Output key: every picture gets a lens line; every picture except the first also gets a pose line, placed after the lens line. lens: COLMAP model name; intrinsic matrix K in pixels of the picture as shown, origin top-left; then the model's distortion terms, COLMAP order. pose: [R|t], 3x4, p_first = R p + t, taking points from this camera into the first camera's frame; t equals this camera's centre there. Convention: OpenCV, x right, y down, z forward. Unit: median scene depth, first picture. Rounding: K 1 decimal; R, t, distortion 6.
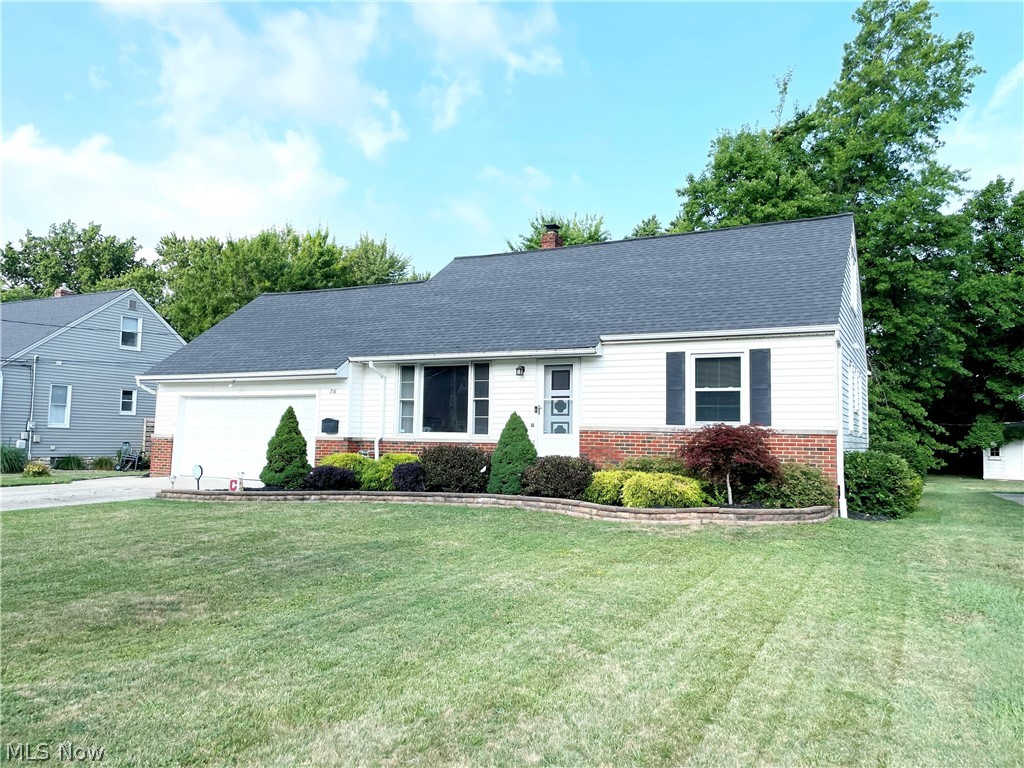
lens RADIAL K [[779.8, 0, 509.7], [0, 779.8, 385.3], [0, 0, 1]] dist [0.030598, -0.007500]
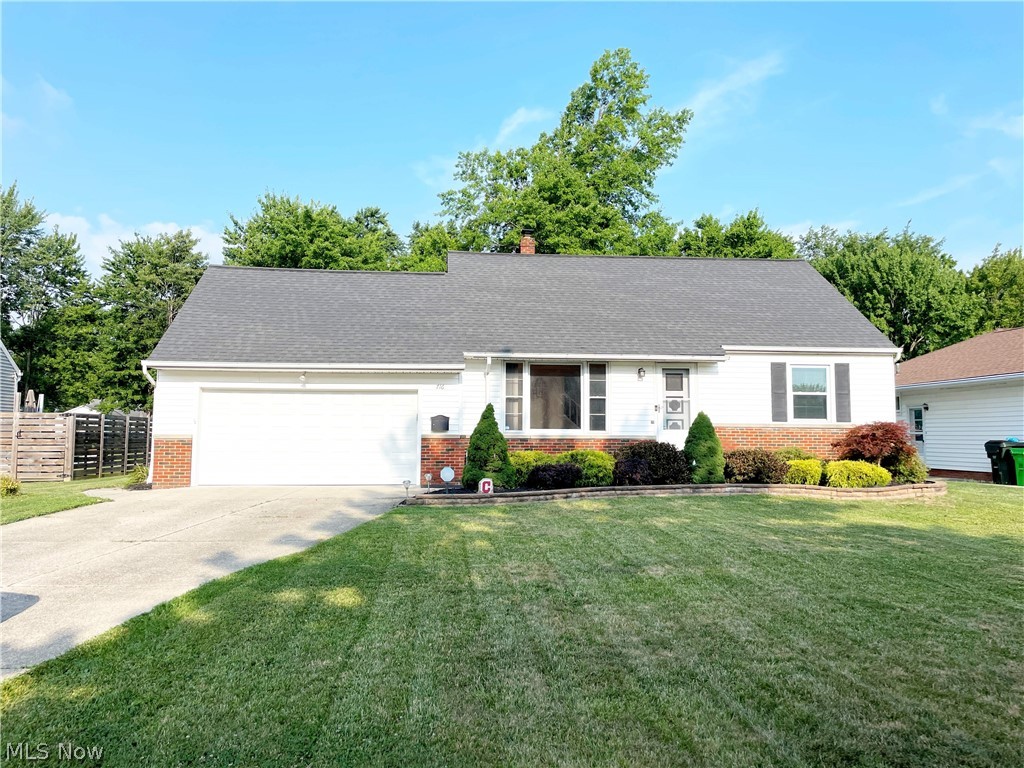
lens RADIAL K [[779.8, 0, 509.4], [0, 779.8, 380.3], [0, 0, 1]] dist [0.030598, -0.007500]
pose [[0.852424, 0.023798, 0.522310, -0.706227], [-0.025706, 0.999663, -0.003594, 0.000550], [-0.522219, -0.010363, 0.852748, 0.151988]]
